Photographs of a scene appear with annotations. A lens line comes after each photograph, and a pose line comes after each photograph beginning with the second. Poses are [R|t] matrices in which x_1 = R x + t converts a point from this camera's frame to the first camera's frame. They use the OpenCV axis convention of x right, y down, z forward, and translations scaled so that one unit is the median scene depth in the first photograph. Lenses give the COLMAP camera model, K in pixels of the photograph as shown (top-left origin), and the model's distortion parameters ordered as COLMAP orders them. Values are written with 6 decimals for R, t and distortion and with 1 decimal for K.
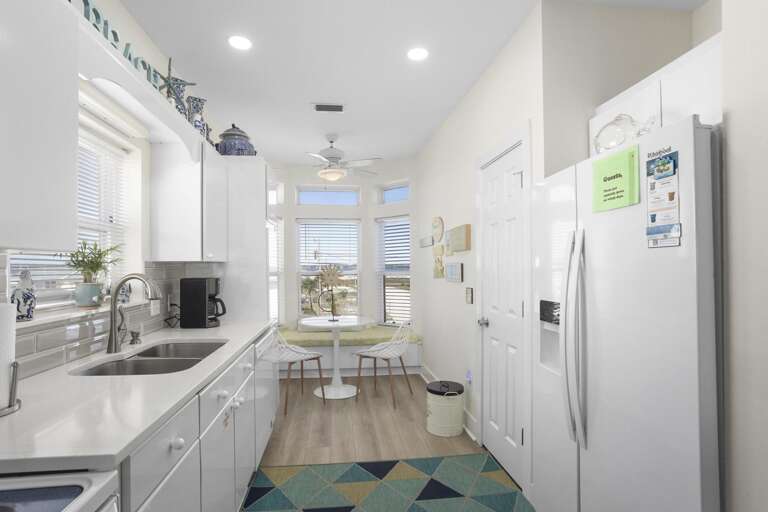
lens RADIAL K [[385.2, 0, 380.5], [0, 385.2, 263.4], [0, 0, 1]] dist [-0.001749, -0.000042]
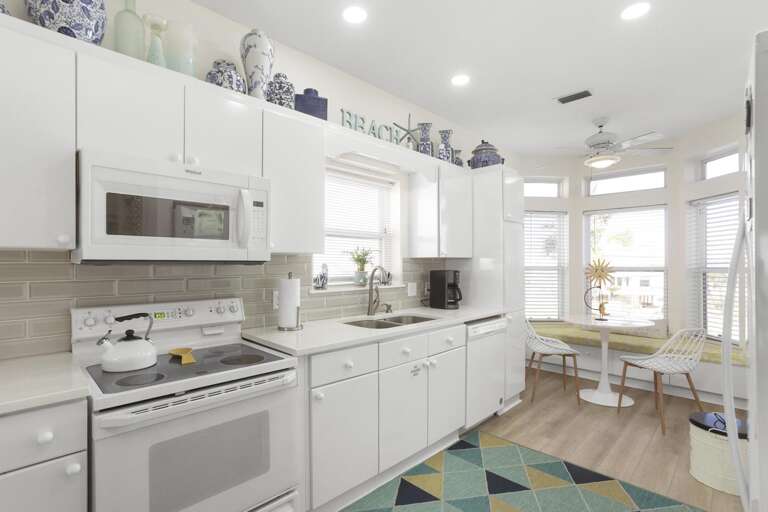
lens RADIAL K [[377.7, 0, 382.4], [0, 377.7, 261.9], [0, 0, 1]] dist [-0.000798, 0.000470]
pose [[0.631931, 0.003075, -0.775019, 0.329174], [0.004757, 0.999958, 0.007846, -0.001282], [0.775010, -0.008645, 0.631890, 0.030185]]
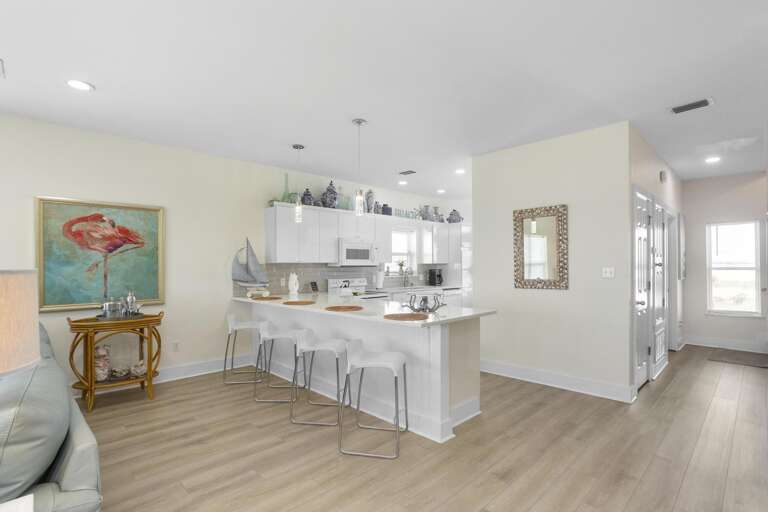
lens RADIAL K [[377.7, 0, 382.4], [0, 377.7, 261.9], [0, 0, 1]] dist [-0.000798, 0.000470]
pose [[0.620691, -0.005660, -0.784035, 1.344496], [0.008284, 0.999965, -0.000661, -0.017420], [0.784011, -0.006084, 0.620717, -0.974758]]
